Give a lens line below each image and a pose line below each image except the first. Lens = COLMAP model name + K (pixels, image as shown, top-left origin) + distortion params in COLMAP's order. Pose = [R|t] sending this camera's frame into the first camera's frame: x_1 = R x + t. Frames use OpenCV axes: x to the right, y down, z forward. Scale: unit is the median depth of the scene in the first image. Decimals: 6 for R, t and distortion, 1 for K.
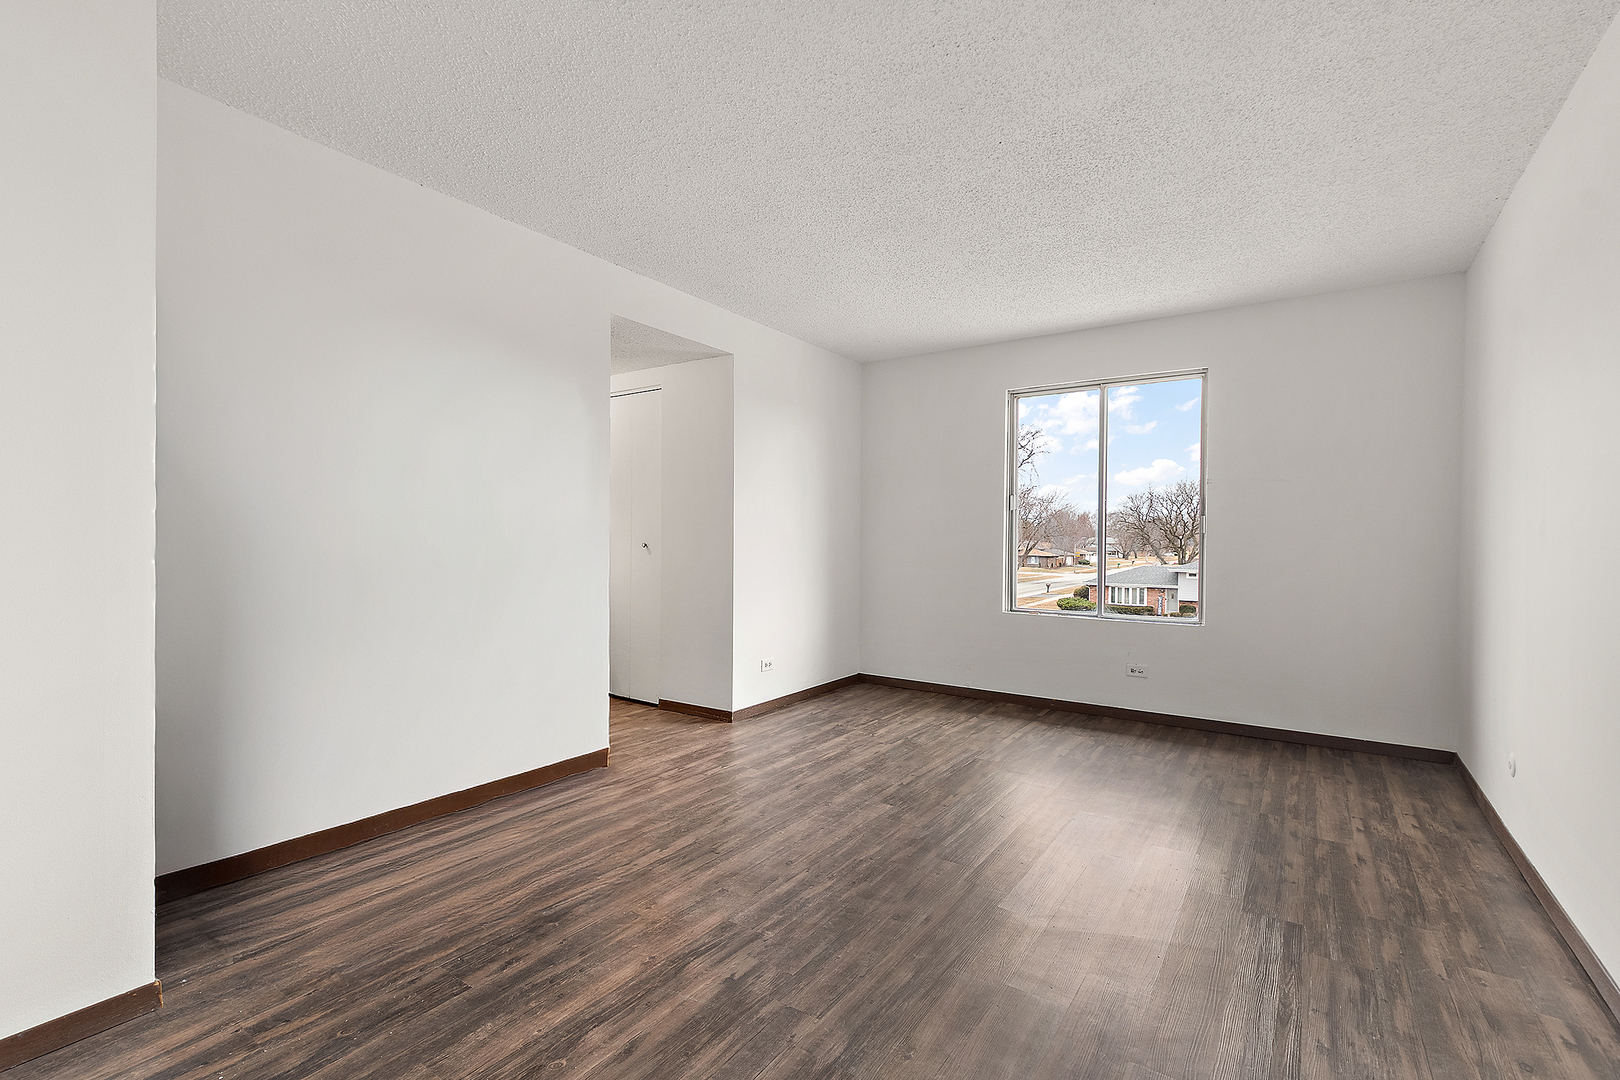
lens RADIAL K [[724.1, 0, 810.6], [0, 724.1, 538.9], [0, 0, 1]] dist [-0.009331, 0.000539]
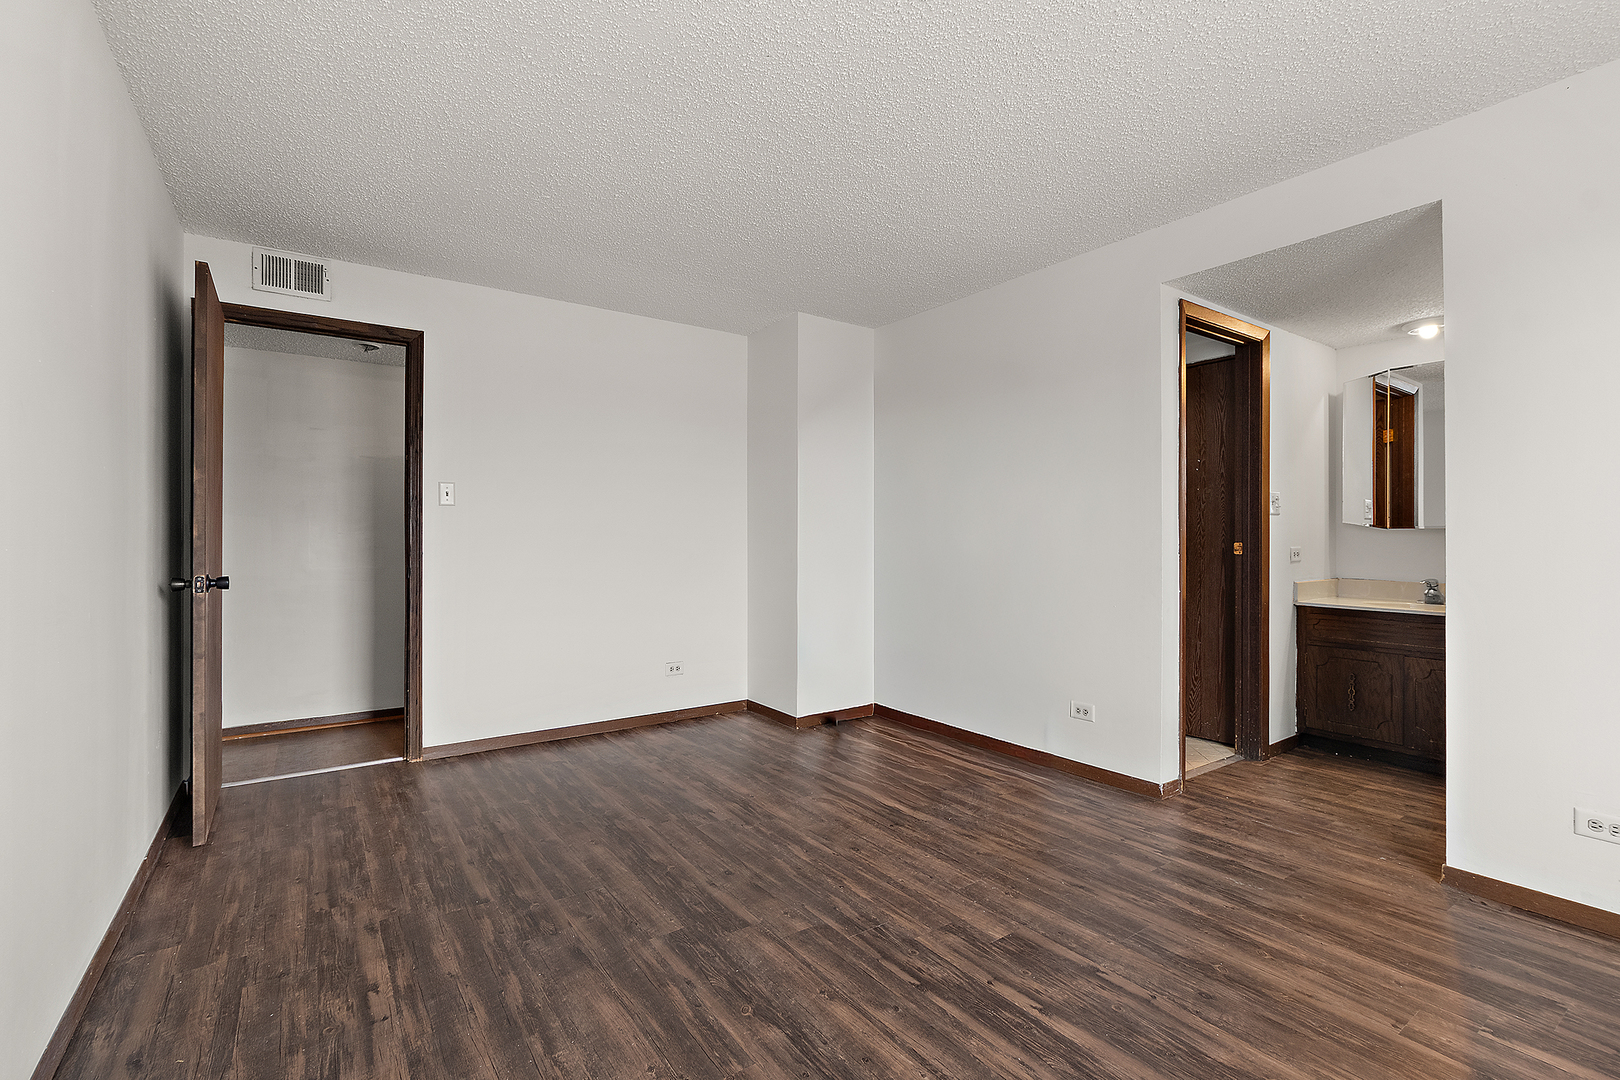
lens RADIAL K [[724.1, 0, 810.4], [0, 724.1, 540.9], [0, 0, 1]] dist [-0.009331, 0.000539]
pose [[-0.350608, -0.004519, -0.936511, 0.746380], [-0.004826, 0.999984, -0.003019, 0.001047], [0.936510, 0.003461, -0.350624, 0.990786]]
